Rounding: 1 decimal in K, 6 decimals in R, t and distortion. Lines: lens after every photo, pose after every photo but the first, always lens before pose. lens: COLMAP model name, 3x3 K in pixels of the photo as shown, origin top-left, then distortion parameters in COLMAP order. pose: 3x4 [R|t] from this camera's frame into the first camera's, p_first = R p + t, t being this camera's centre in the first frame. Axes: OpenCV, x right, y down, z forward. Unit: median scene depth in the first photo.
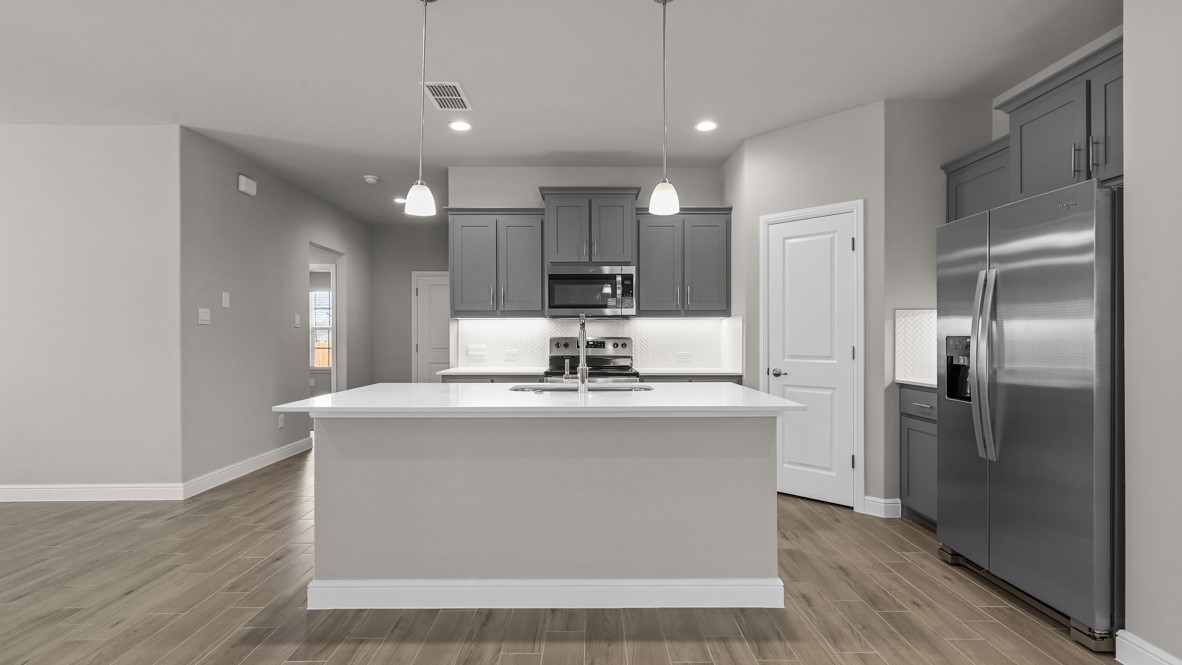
lens RADIAL K [[538.2, 0, 590.5], [0, 538.2, 342.9], [0, 0, 1]] dist [0.001437, -0.000215]
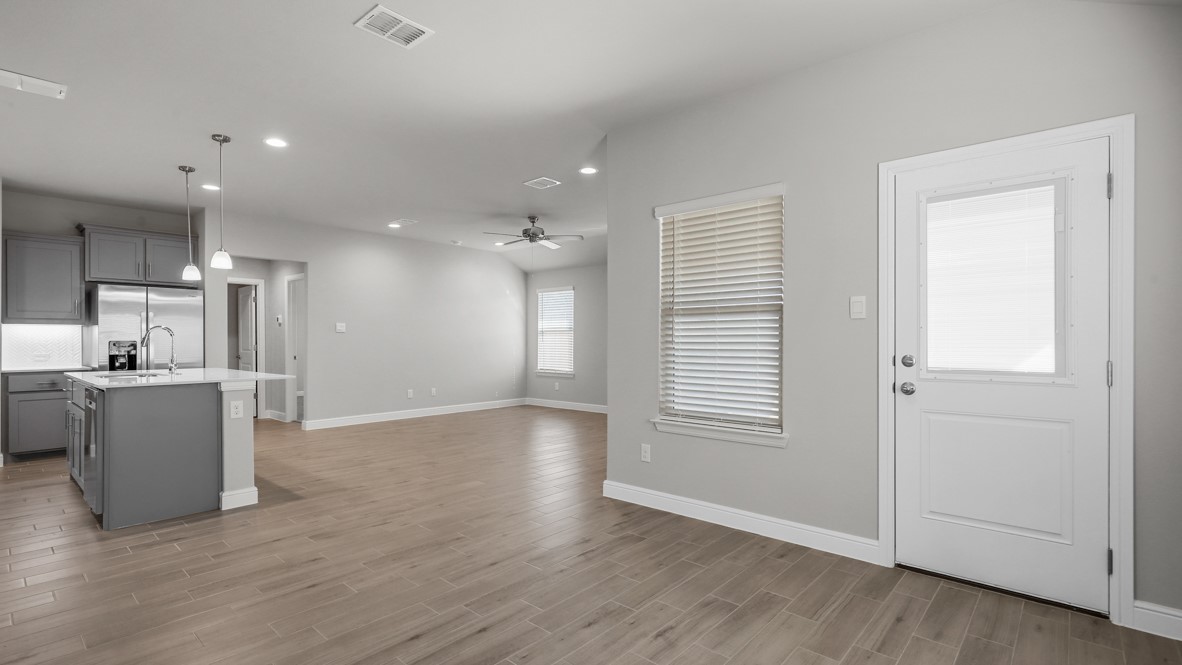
lens RADIAL K [[538.2, 0, 592.1], [0, 538.2, 342.9], [0, 0, 1]] dist [0.001437, -0.000215]
pose [[-0.740985, 0.000955, 0.671521, -1.487691], [0.011524, 0.999870, 0.011295, -0.005008], [-0.671423, 0.016108, -0.740900, 0.943564]]
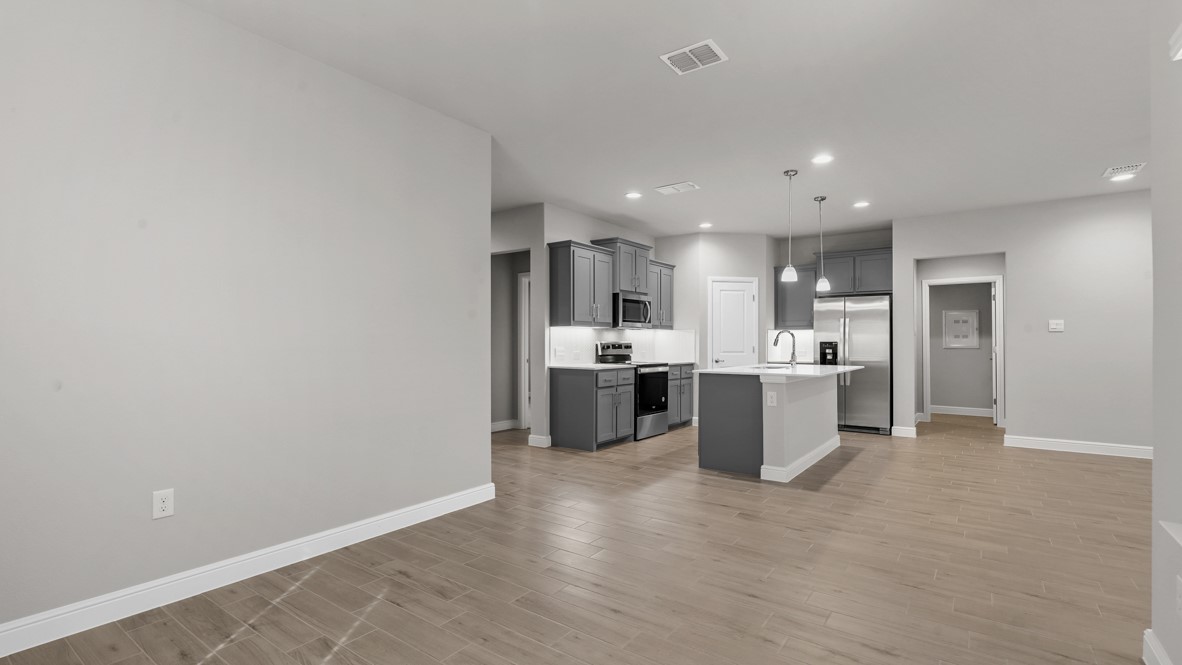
lens RADIAL K [[538.2, 0, 589.3], [0, 538.2, 335.4], [0, 0, 1]] dist [0.001437, -0.000215]
pose [[0.598401, 0.012541, 0.801099, -1.536131], [0.006389, 0.999771, -0.020424, 0.002144], [-0.801171, 0.017340, 0.598184, 0.249612]]
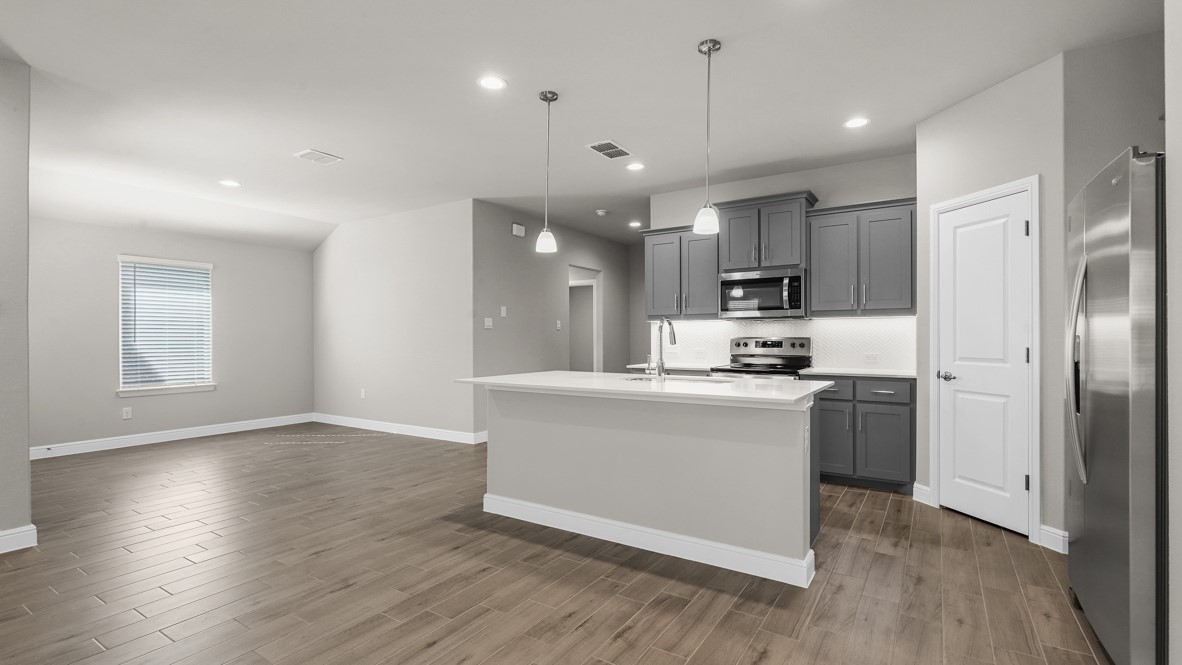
lens RADIAL K [[538.2, 0, 593.0], [0, 538.2, 337.4], [0, 0, 1]] dist [0.001437, -0.000215]
pose [[0.837207, -0.000771, -0.546886, 0.368015], [-0.005113, 0.999944, -0.009238, 0.001492], [0.546863, 0.010530, 0.837156, -0.087507]]
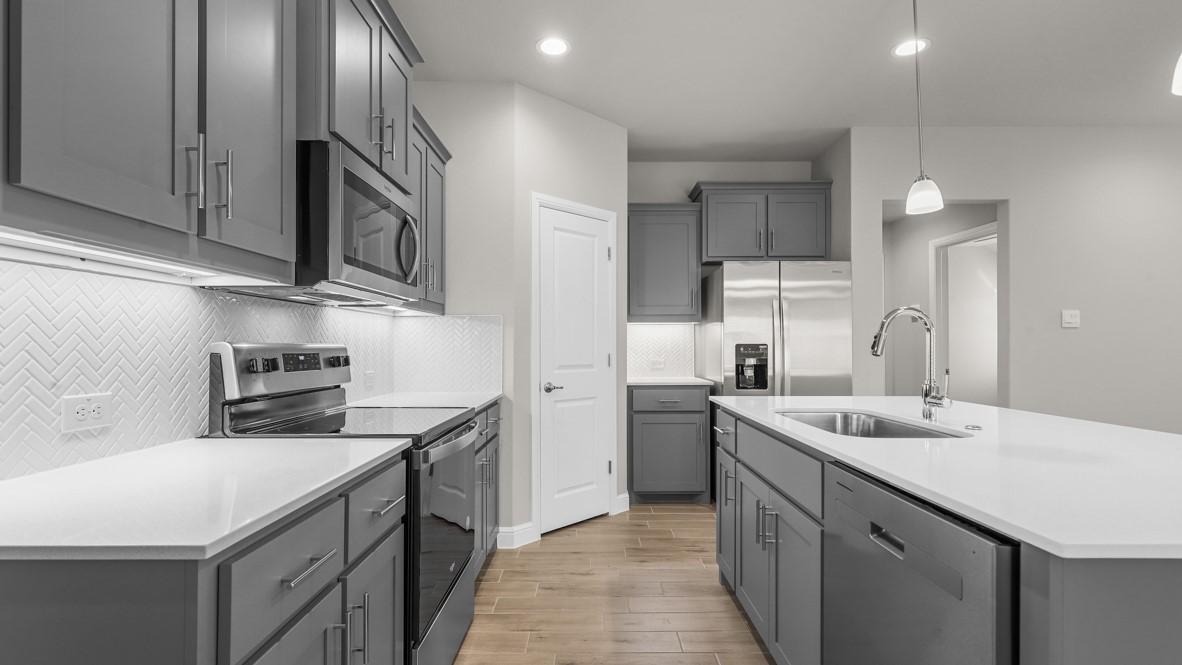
lens RADIAL K [[538.2, 0, 589.5], [0, 538.2, 340.5], [0, 0, 1]] dist [0.001437, -0.000215]
pose [[0.014429, 0.011792, 0.999826, -0.514646], [0.012239, 0.999853, -0.011969, -0.006699], [-0.999821, 0.012409, 0.014283, 0.994791]]
